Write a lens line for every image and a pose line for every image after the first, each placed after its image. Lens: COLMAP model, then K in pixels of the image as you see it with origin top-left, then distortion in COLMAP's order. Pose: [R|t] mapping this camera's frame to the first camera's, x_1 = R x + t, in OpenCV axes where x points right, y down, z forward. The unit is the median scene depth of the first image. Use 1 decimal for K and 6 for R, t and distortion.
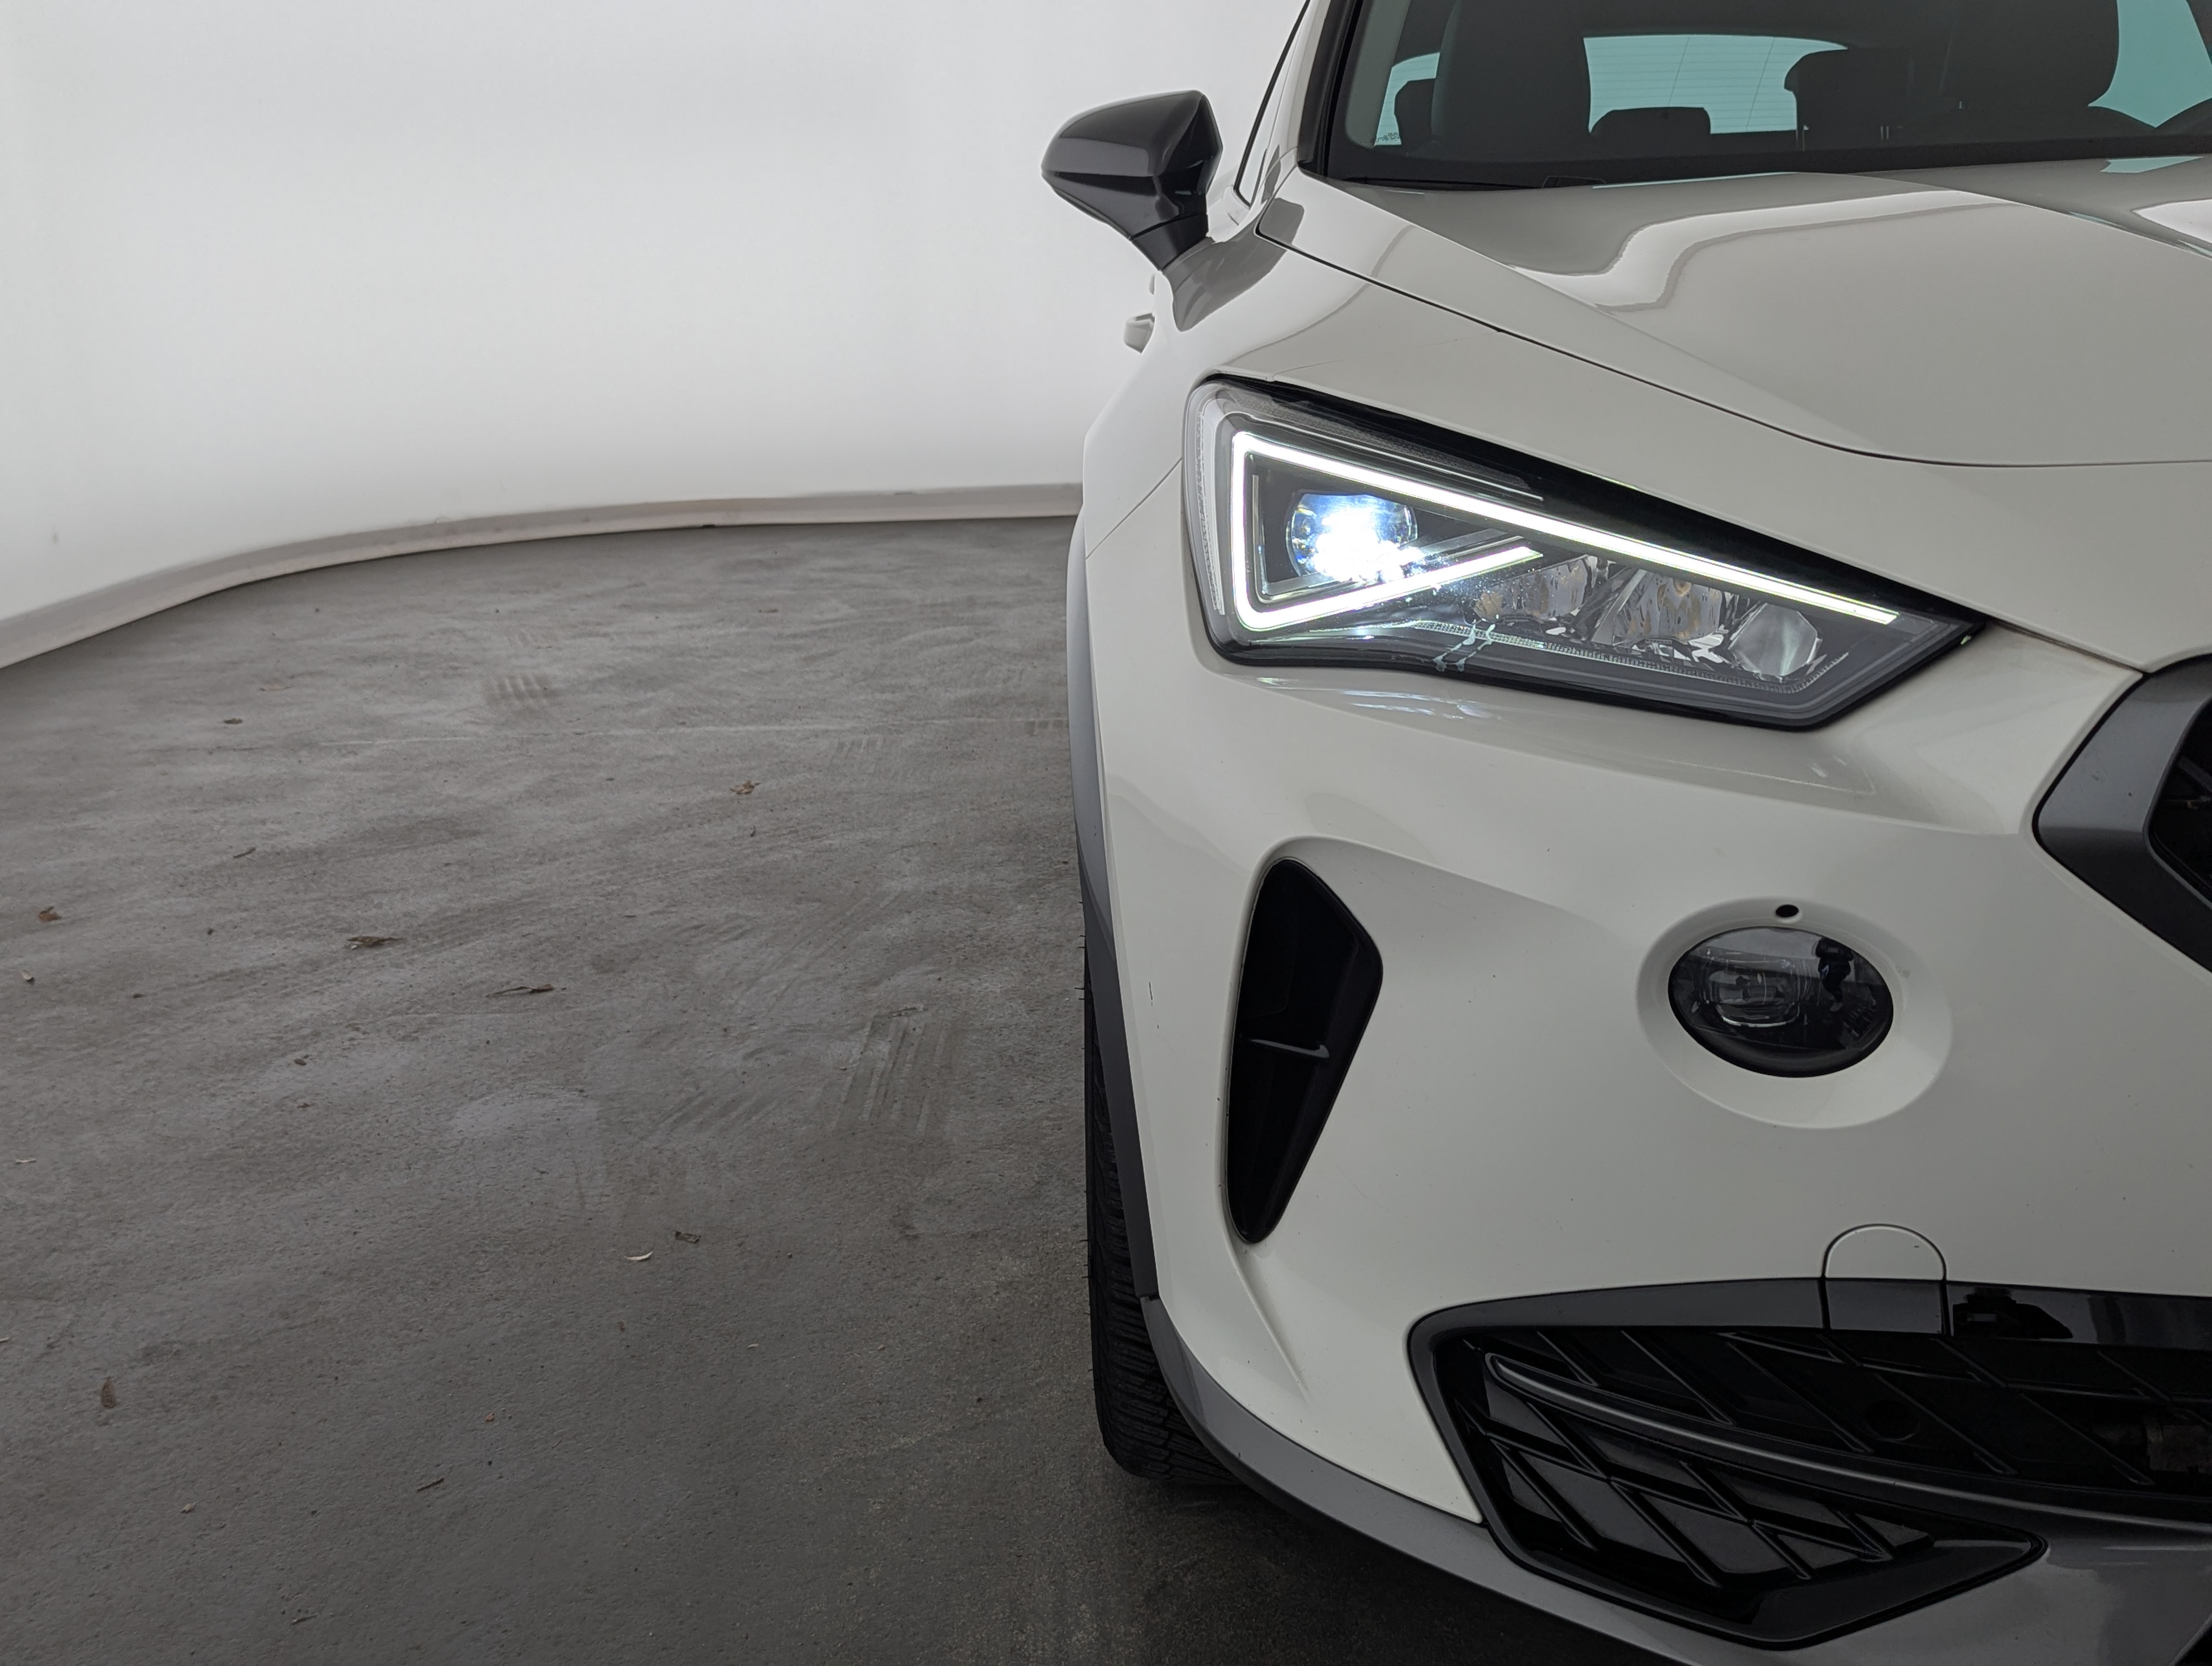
lens RADIAL K [[2322.0, 0, 1106.0], [0, 2322.0, 833.0], [0, 0, 1]] dist [0.046366, -0.035858]
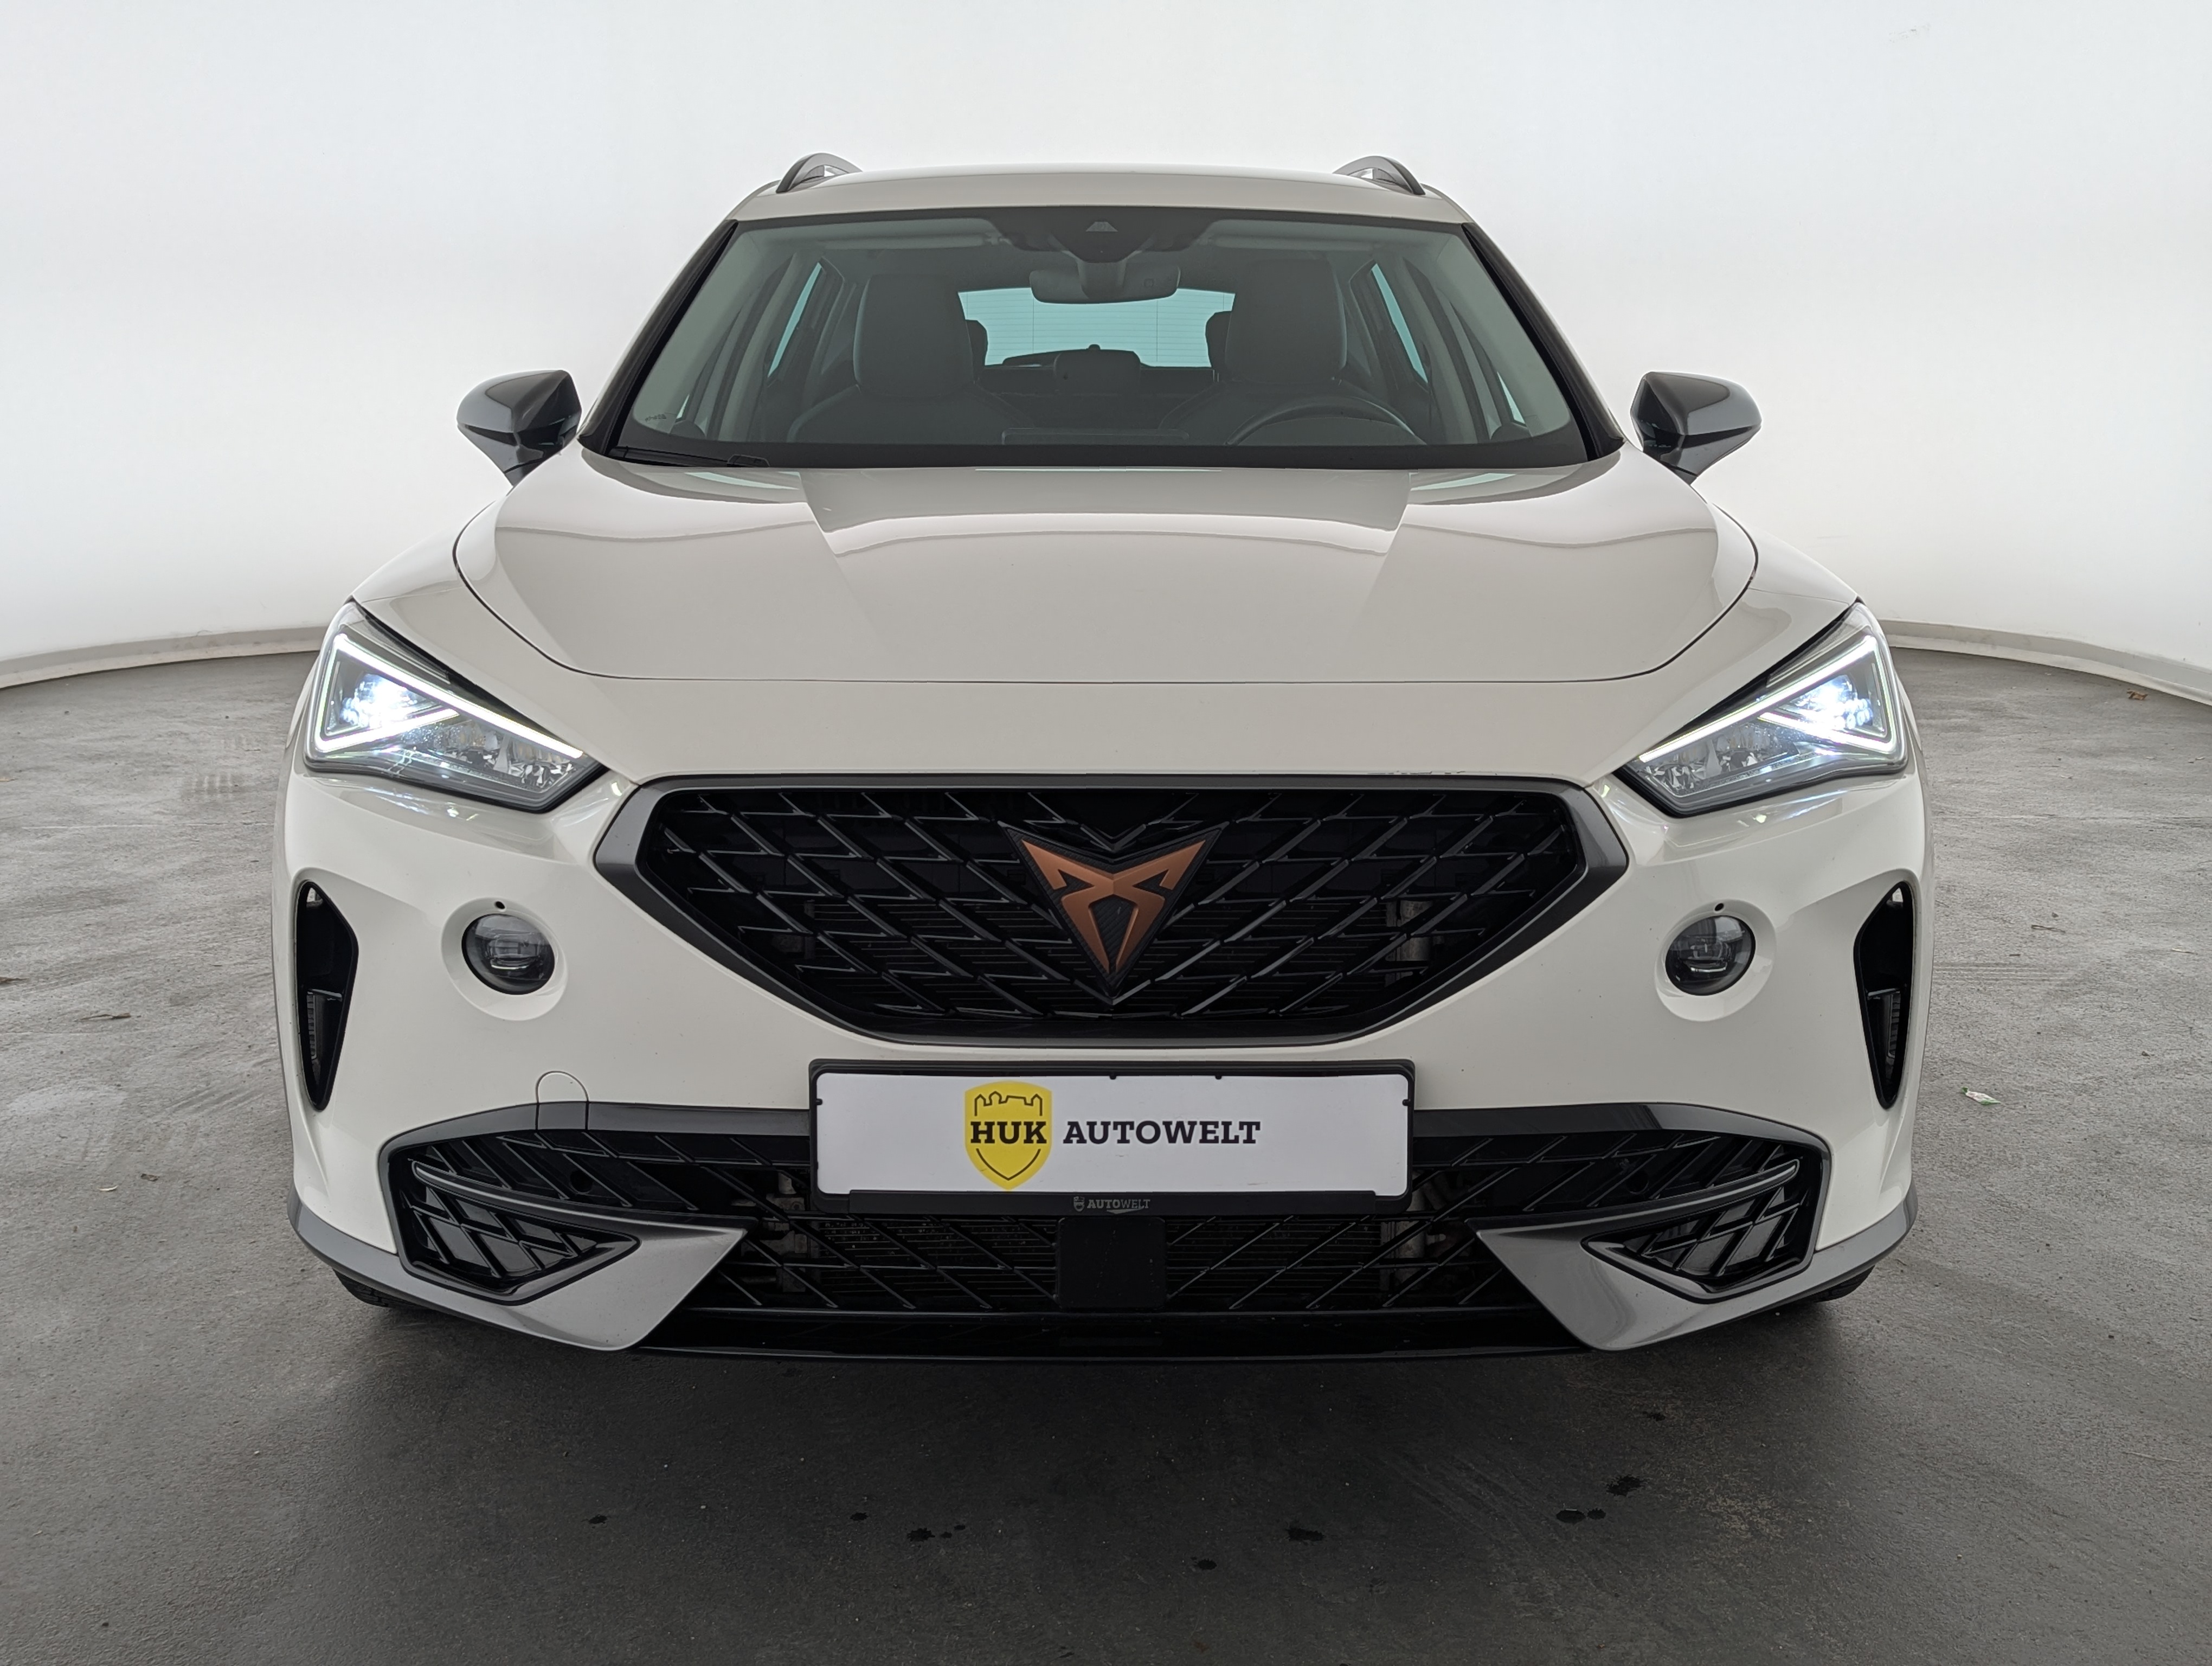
lens RADIAL K [[2322.0, 0, 1106.0], [0, 2322.0, 833.0], [0, 0, 1]] dist [0.046366, -0.035858]
pose [[0.998531, 0.021411, 0.049770, 0.252934], [-0.018911, 0.998562, -0.050161, 0.022249], [-0.050772, 0.049146, 0.997500, -0.344620]]
